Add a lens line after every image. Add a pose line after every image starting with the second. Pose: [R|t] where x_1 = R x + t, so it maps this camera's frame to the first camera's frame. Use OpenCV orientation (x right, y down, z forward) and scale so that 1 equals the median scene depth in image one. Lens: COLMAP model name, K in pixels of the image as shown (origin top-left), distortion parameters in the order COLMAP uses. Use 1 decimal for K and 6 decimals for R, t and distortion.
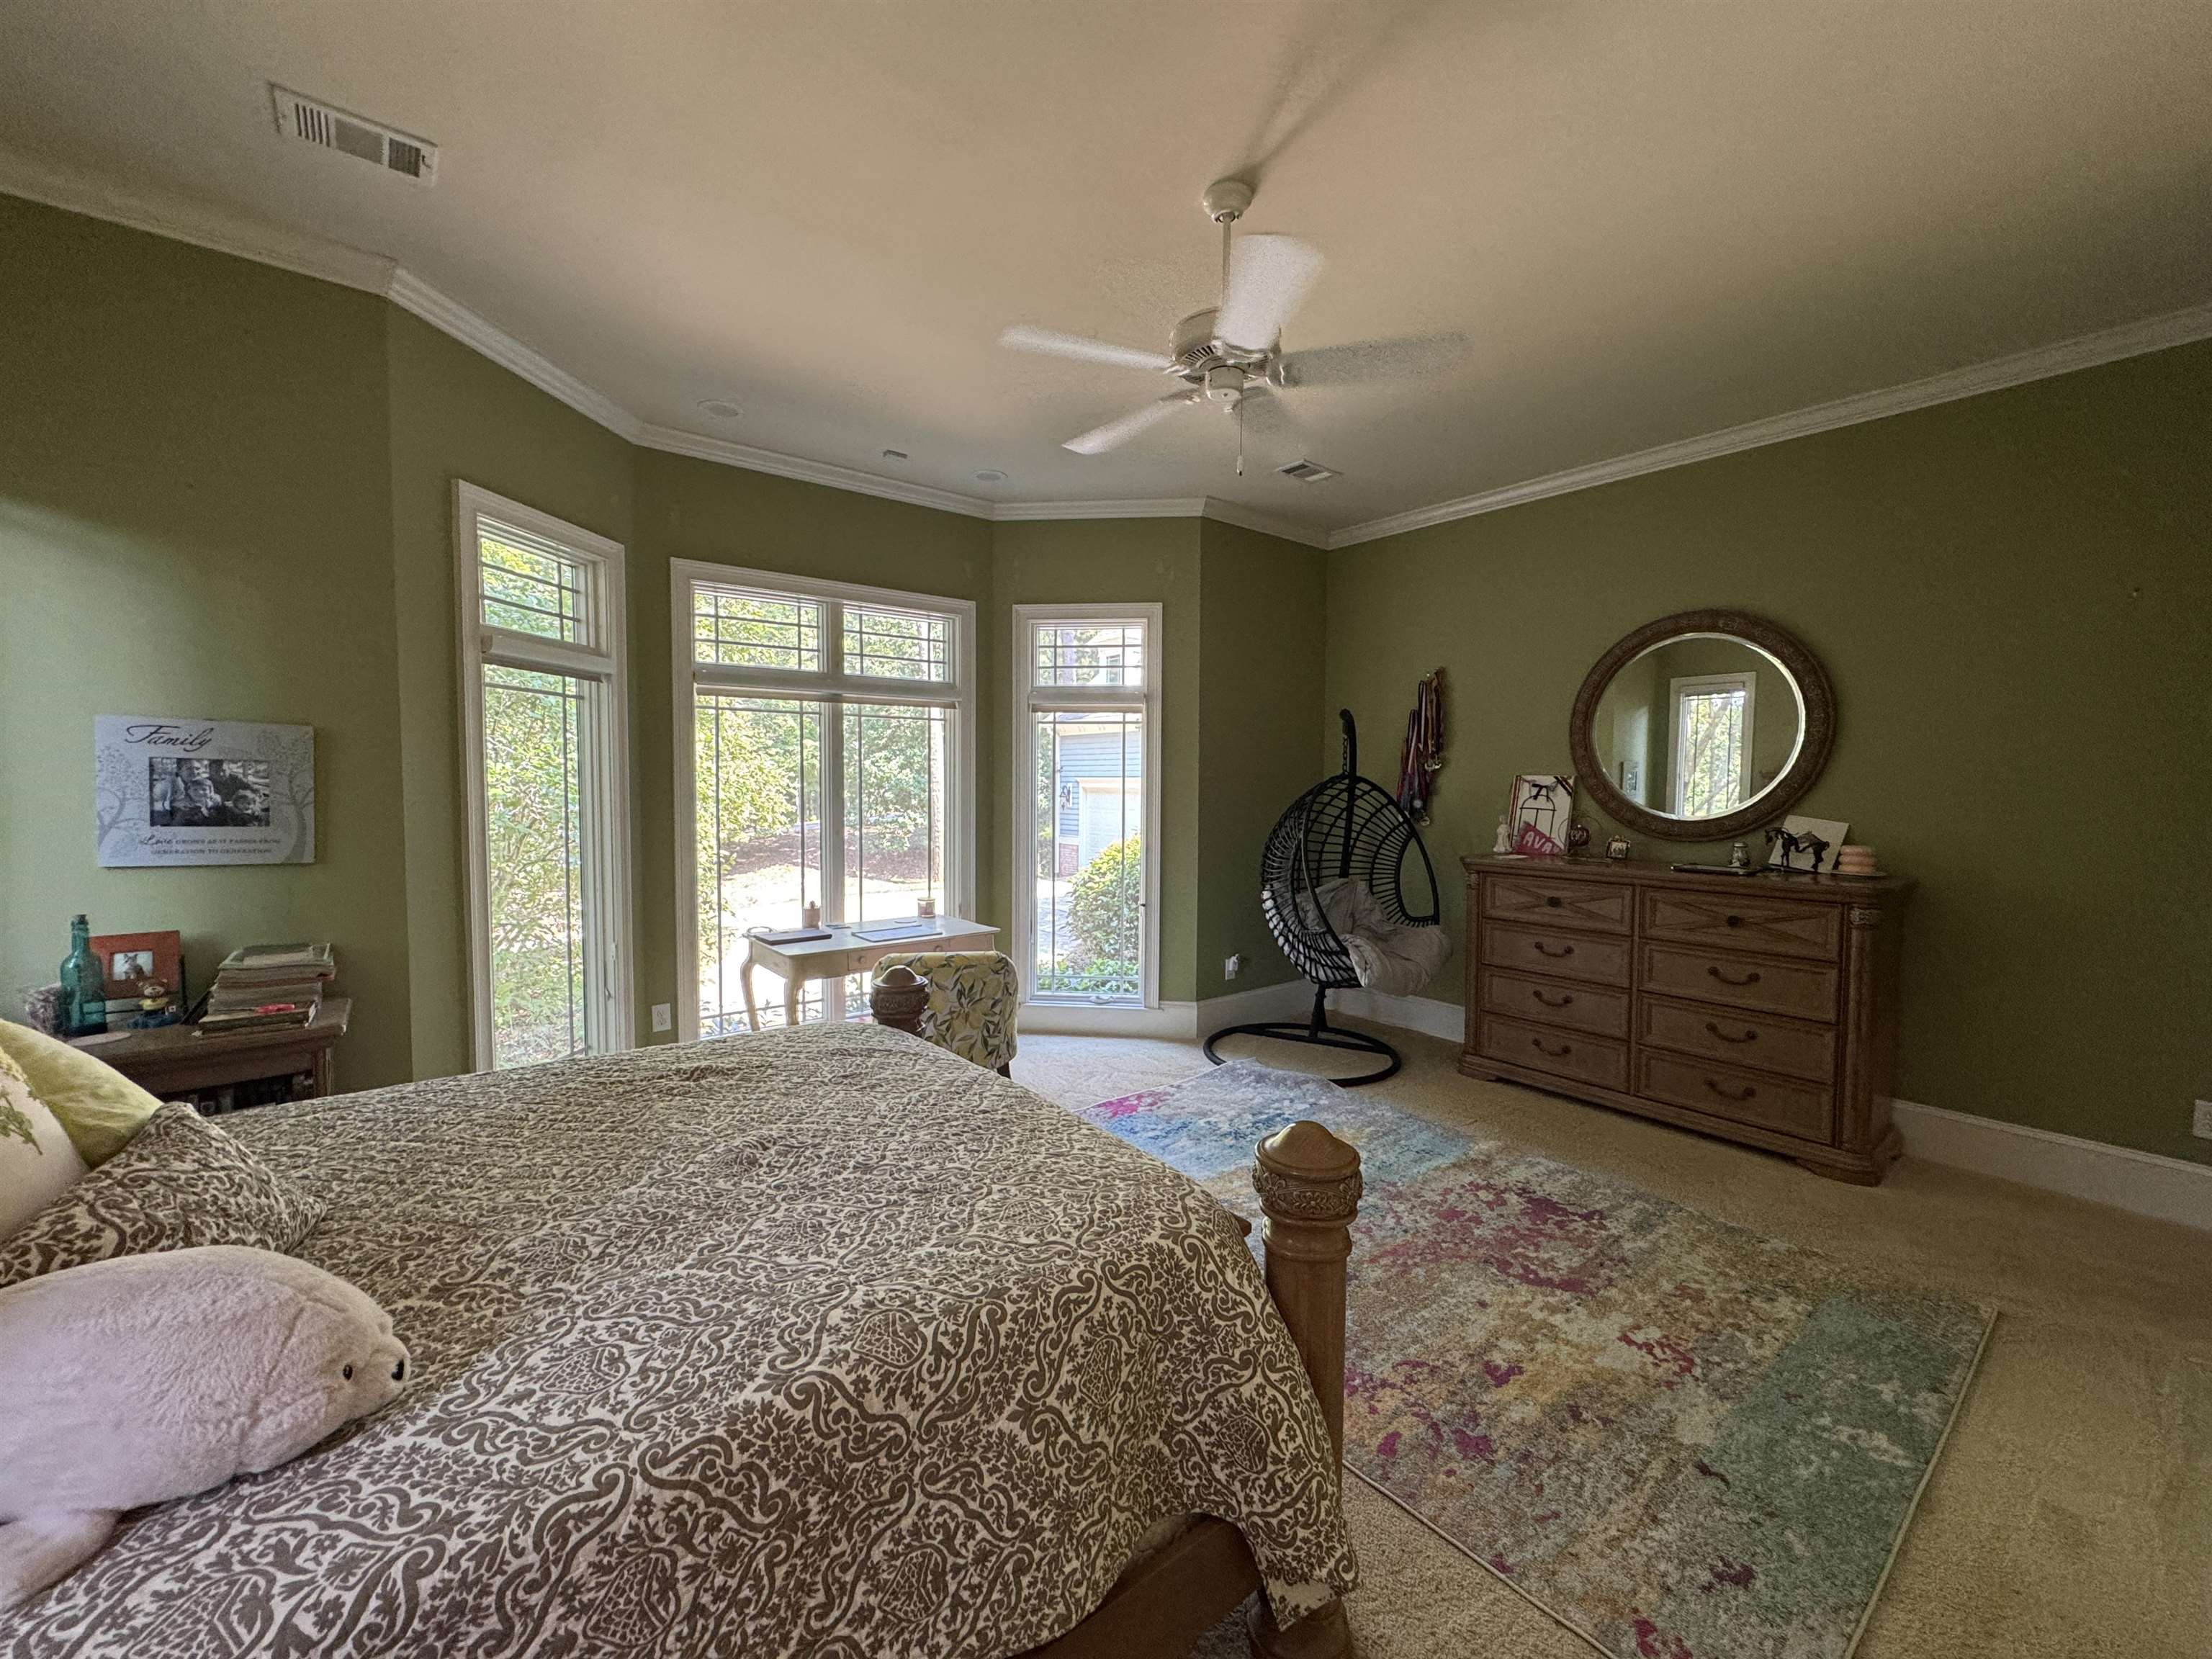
lens RADIAL K [[882.3, 0, 1105.8], [0, 882.3, 826.3], [0, 0, 1]] dist [-0.003820, 0.000378]
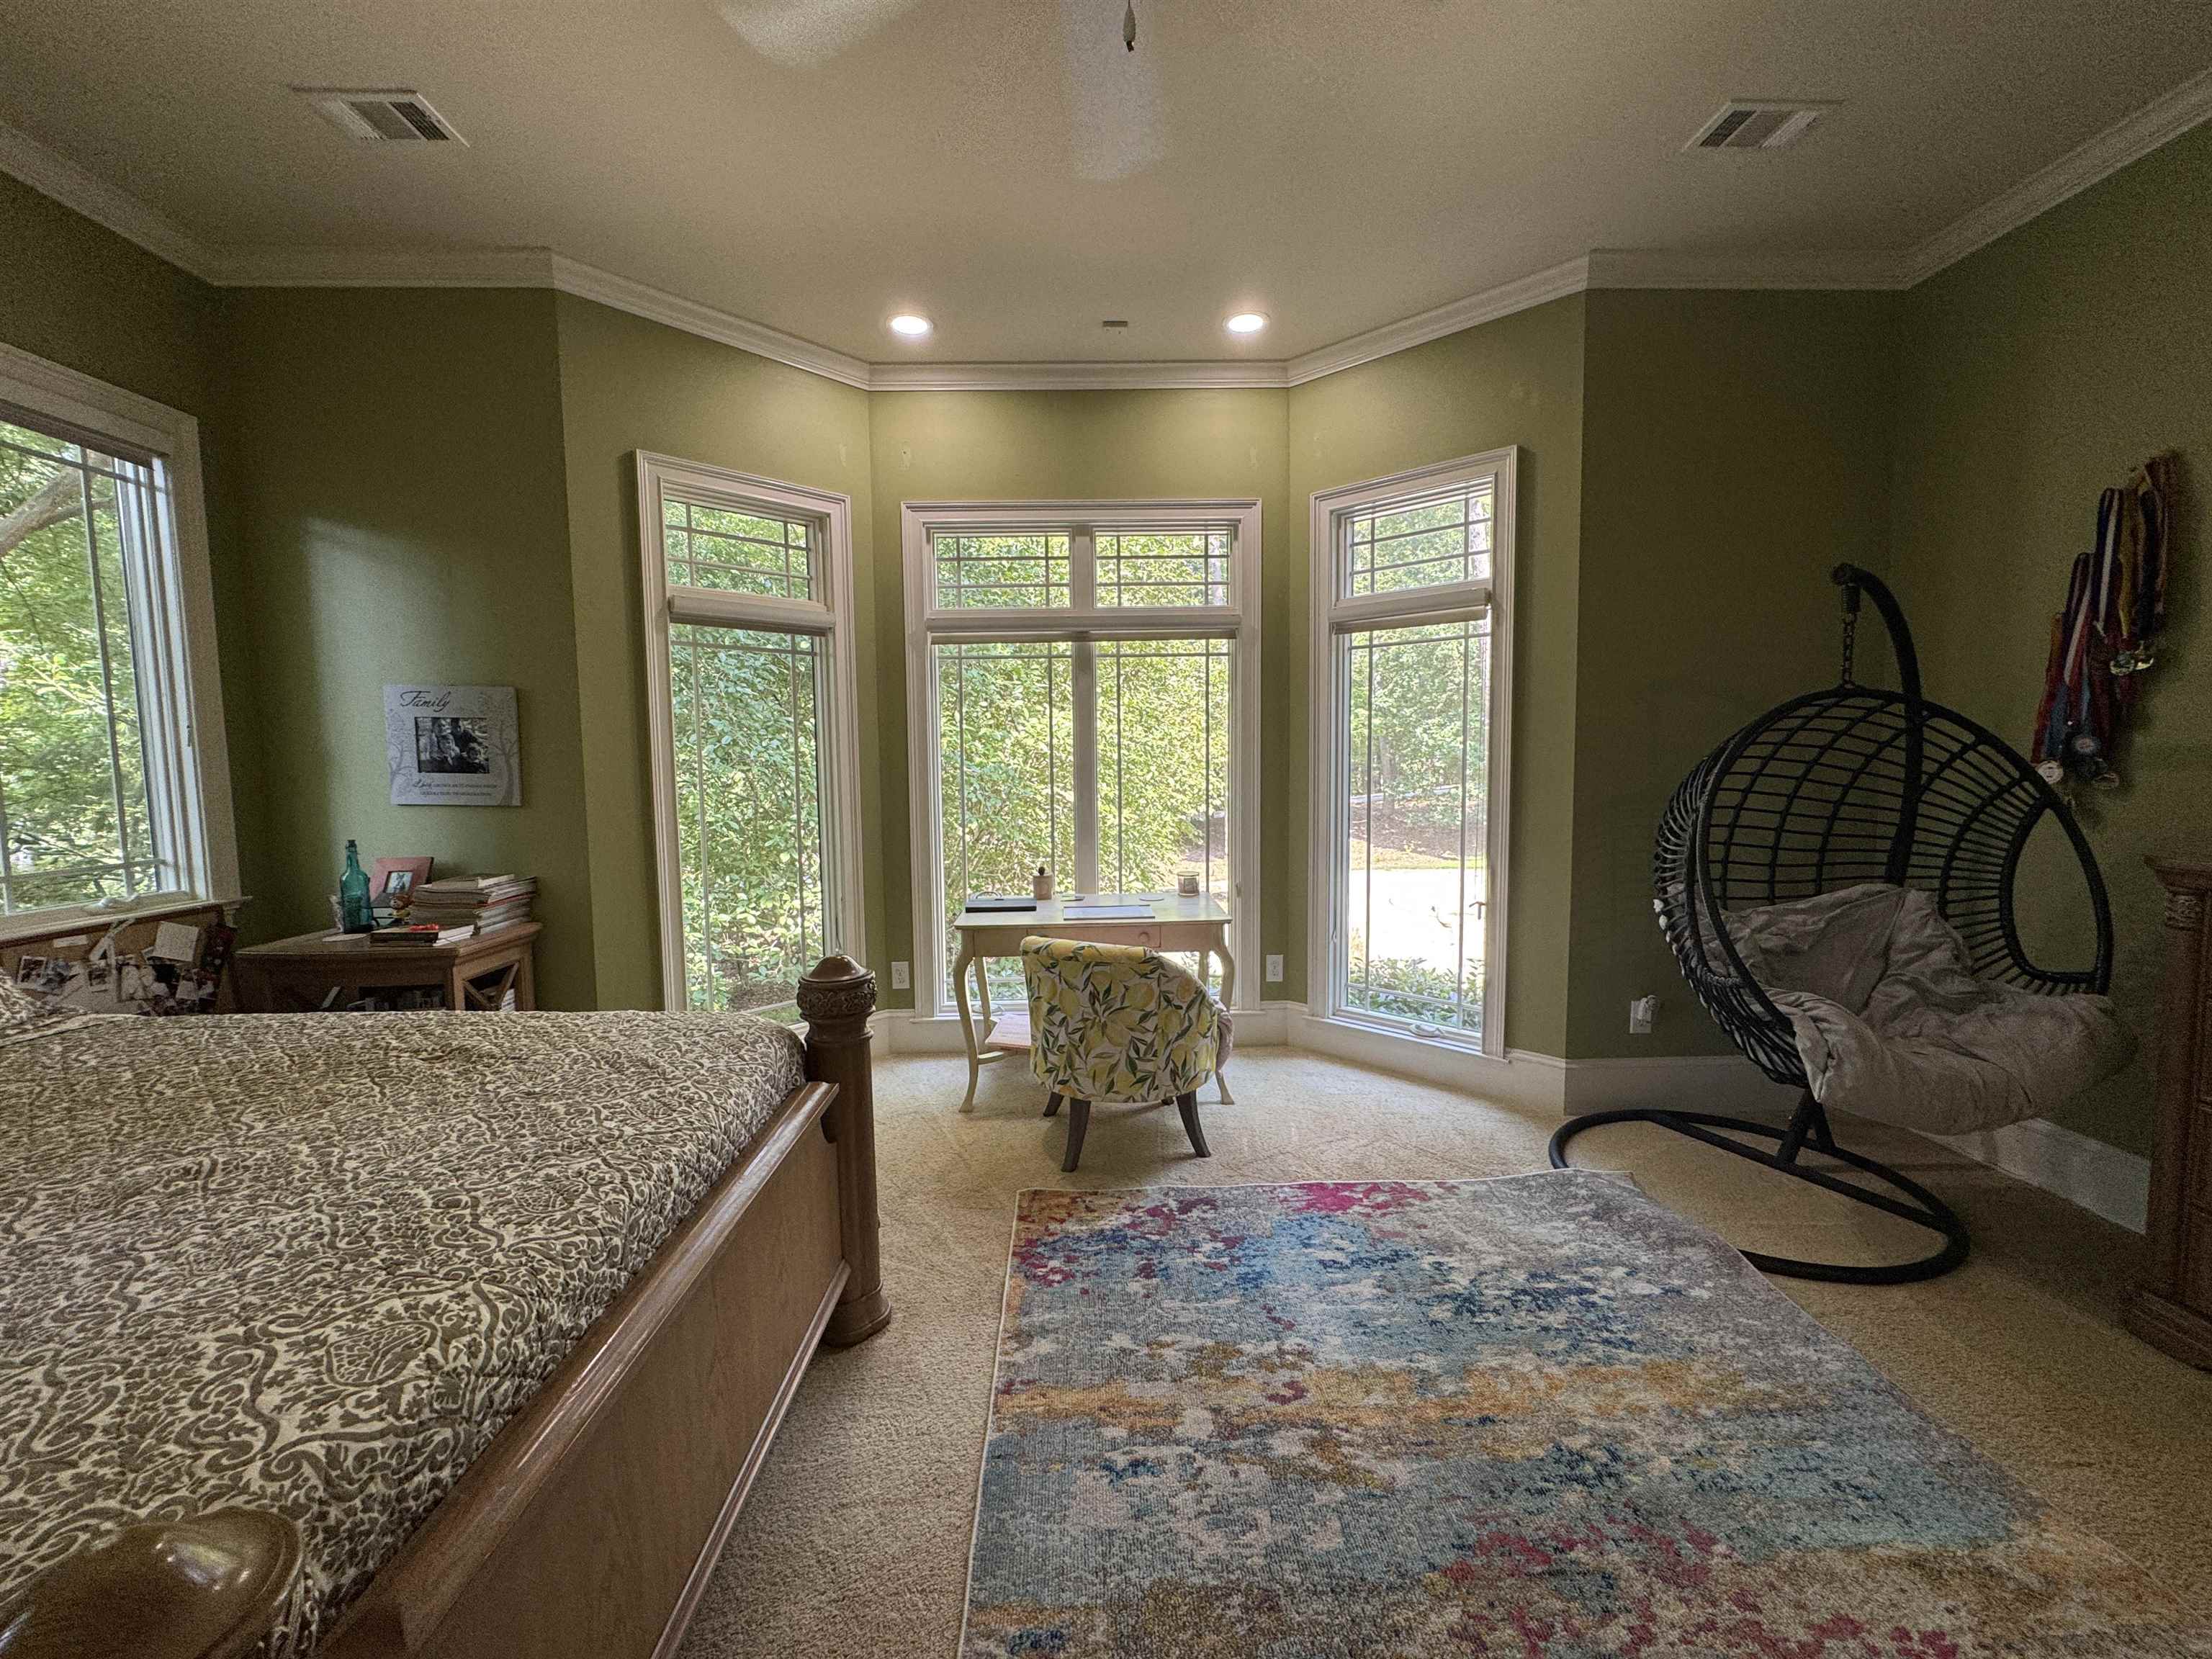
lens RADIAL K [[882.3, 0, 1103.9], [0, 882.3, 827.0], [0, 0, 1]] dist [-0.003820, 0.000378]
pose [[0.799253, 0.031345, -0.600177, 0.255603], [-0.012413, 0.999287, 0.035659, 0.011759], [0.600867, -0.021051, 0.799072, 0.335671]]
